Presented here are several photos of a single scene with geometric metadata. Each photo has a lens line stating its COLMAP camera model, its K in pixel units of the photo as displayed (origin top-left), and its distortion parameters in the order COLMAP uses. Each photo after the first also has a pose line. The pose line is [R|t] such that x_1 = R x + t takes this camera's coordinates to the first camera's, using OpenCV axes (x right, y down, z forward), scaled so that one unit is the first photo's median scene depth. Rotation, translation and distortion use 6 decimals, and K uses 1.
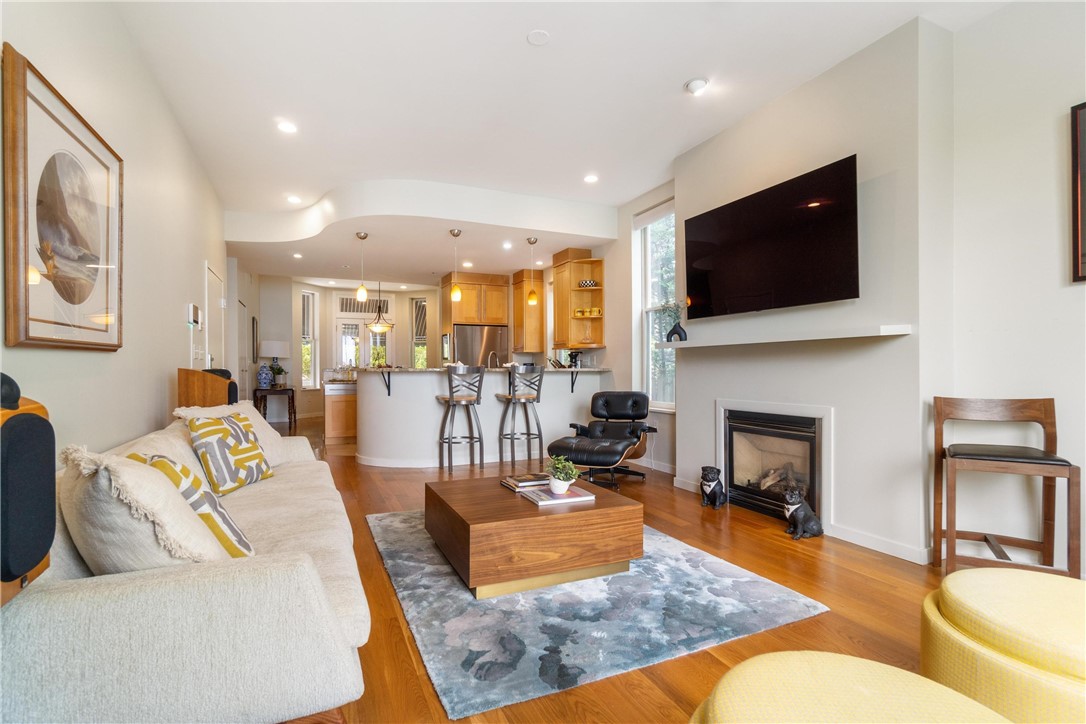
lens RADIAL K [[514.4, 0, 537.7], [0, 514.4, 374.4], [0, 0, 1]] dist [-0.001624, -0.000090]
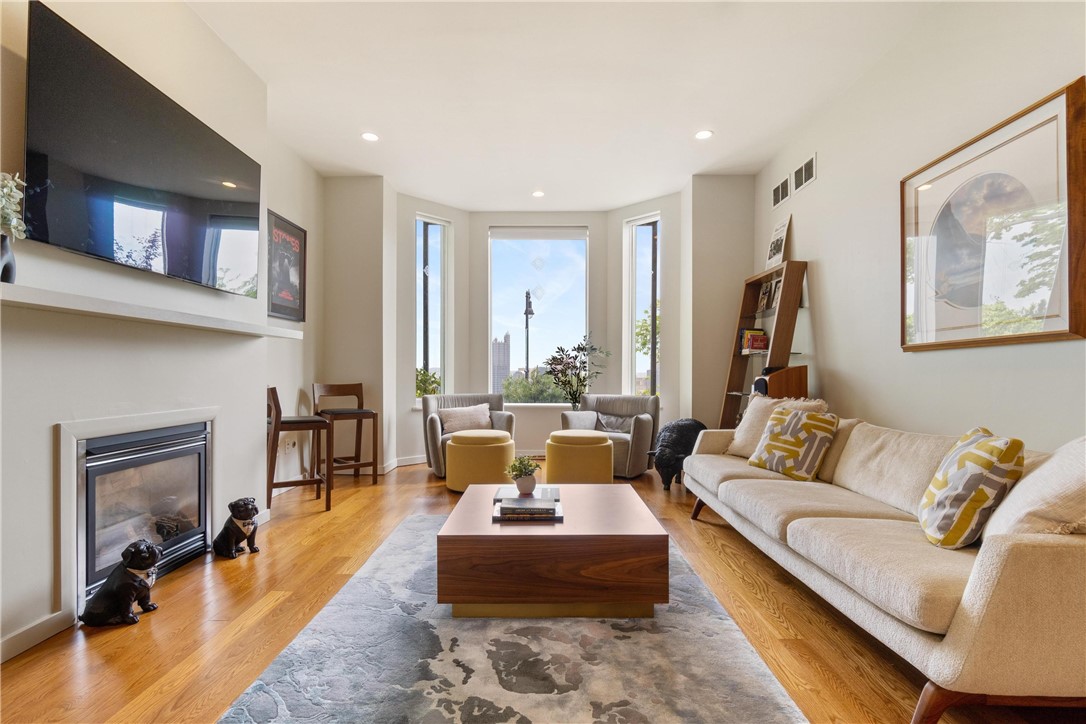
lens RADIAL K [[514.4, 0, 537.7], [0, 514.4, 374.4], [0, 0, 1]] dist [-0.001624, -0.000090]
pose [[-0.908138, -0.005382, 0.418637, -0.129795], [-0.001241, 0.999948, 0.010163, -0.001275], [-0.418669, 0.008710, -0.908097, 0.637500]]
